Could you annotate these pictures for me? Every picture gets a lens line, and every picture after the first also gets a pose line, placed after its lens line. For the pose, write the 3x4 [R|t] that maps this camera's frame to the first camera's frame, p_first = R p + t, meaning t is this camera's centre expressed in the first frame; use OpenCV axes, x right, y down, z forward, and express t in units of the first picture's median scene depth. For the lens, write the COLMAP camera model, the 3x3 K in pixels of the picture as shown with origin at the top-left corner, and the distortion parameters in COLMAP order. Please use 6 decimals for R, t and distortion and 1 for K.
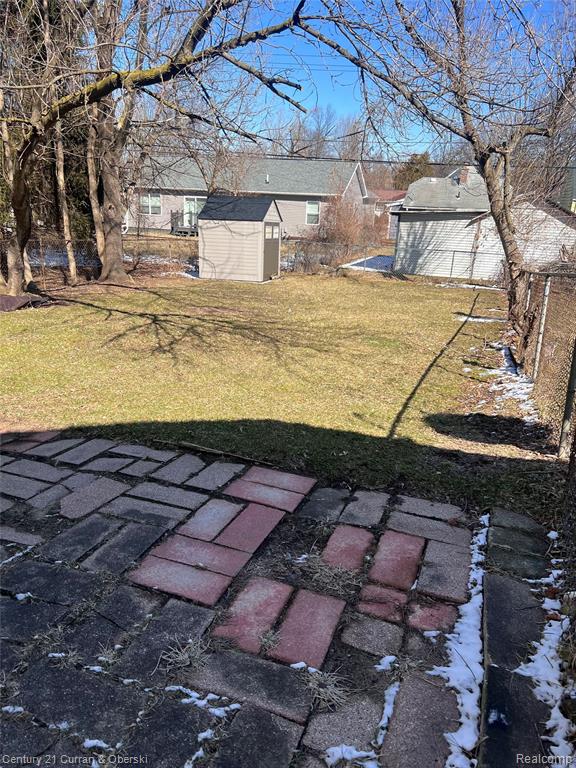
lens RADIAL K [[578.0, 0, 288.0], [0, 578.0, 384.0], [0, 0, 1]] dist [0.048982, -0.000557]
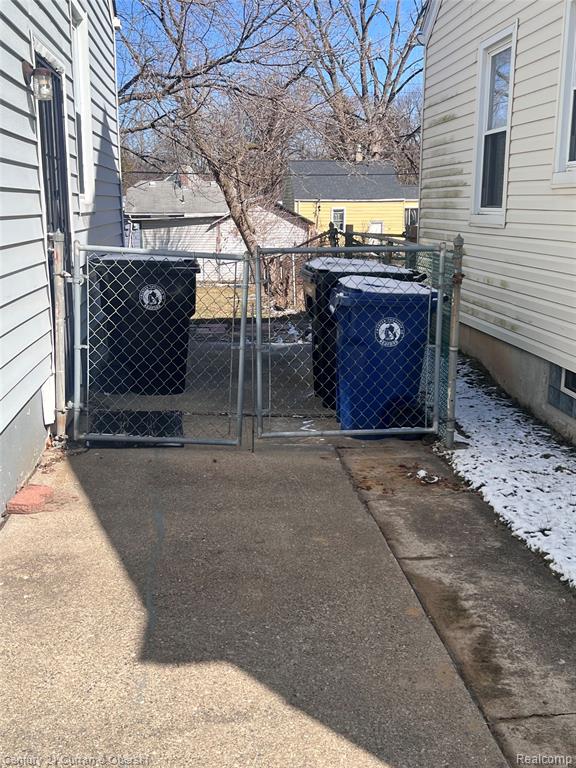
lens RADIAL K [[798.9, 0, 288.0], [0, 798.9, 384.0], [0, 0, 1]] dist [0.004111, 0.001602]
pose [[0.909969, -0.127418, 0.394616, -0.160300], [0.159920, 0.985840, -0.050449, 0.093481], [-0.382600, 0.109014, 0.917460, -0.329113]]
